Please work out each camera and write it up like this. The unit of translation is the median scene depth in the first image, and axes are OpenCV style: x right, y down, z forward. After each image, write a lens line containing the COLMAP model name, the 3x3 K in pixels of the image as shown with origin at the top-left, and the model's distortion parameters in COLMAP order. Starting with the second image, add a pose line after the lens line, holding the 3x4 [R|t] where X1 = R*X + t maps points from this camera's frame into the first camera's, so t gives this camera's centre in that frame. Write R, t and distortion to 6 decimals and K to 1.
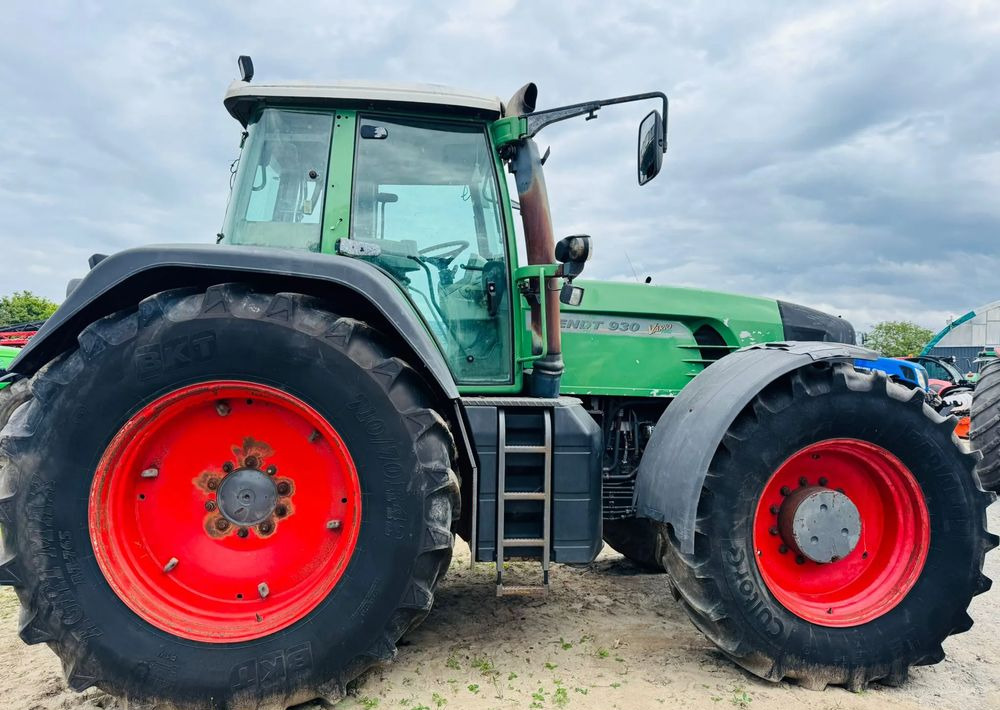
lens RADIAL K [[693.9, 0, 478.9], [0, 693.9, 353.8], [0, 0, 1]] dist [0.101737, -0.130434]
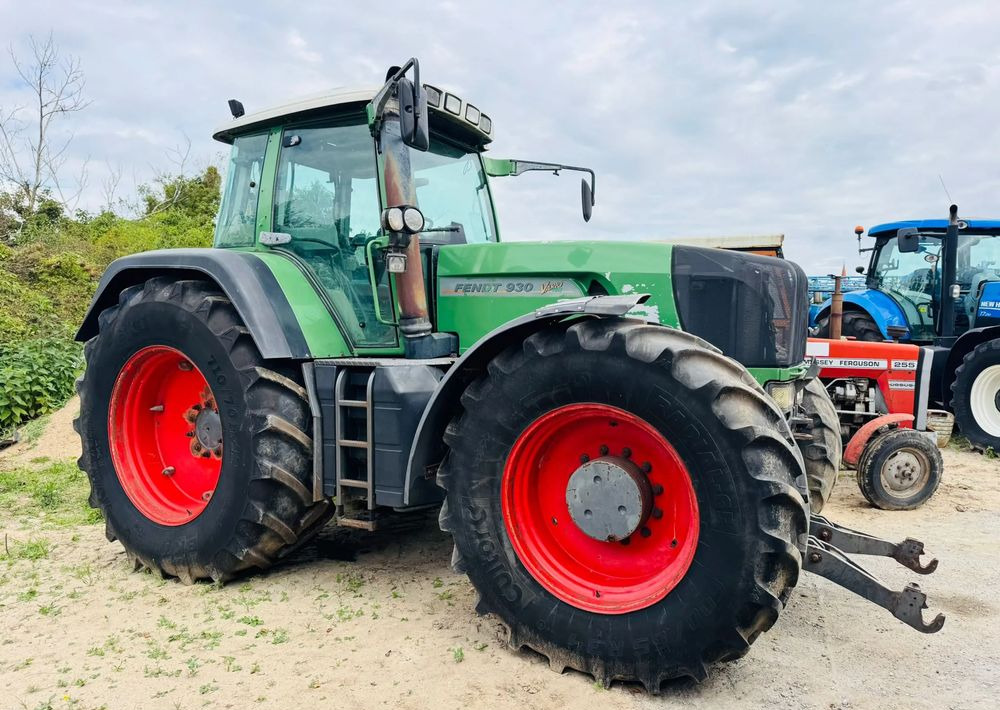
lens RADIAL K [[693.9, 0, 478.9], [0, 693.9, 353.8], [0, 0, 1]] dist [0.101737, -0.130434]
pose [[0.806272, -0.002641, -0.591539, 0.927575], [0.031478, 0.998765, 0.038446, 0.019072], [0.590707, -0.049618, 0.805359, 0.209034]]
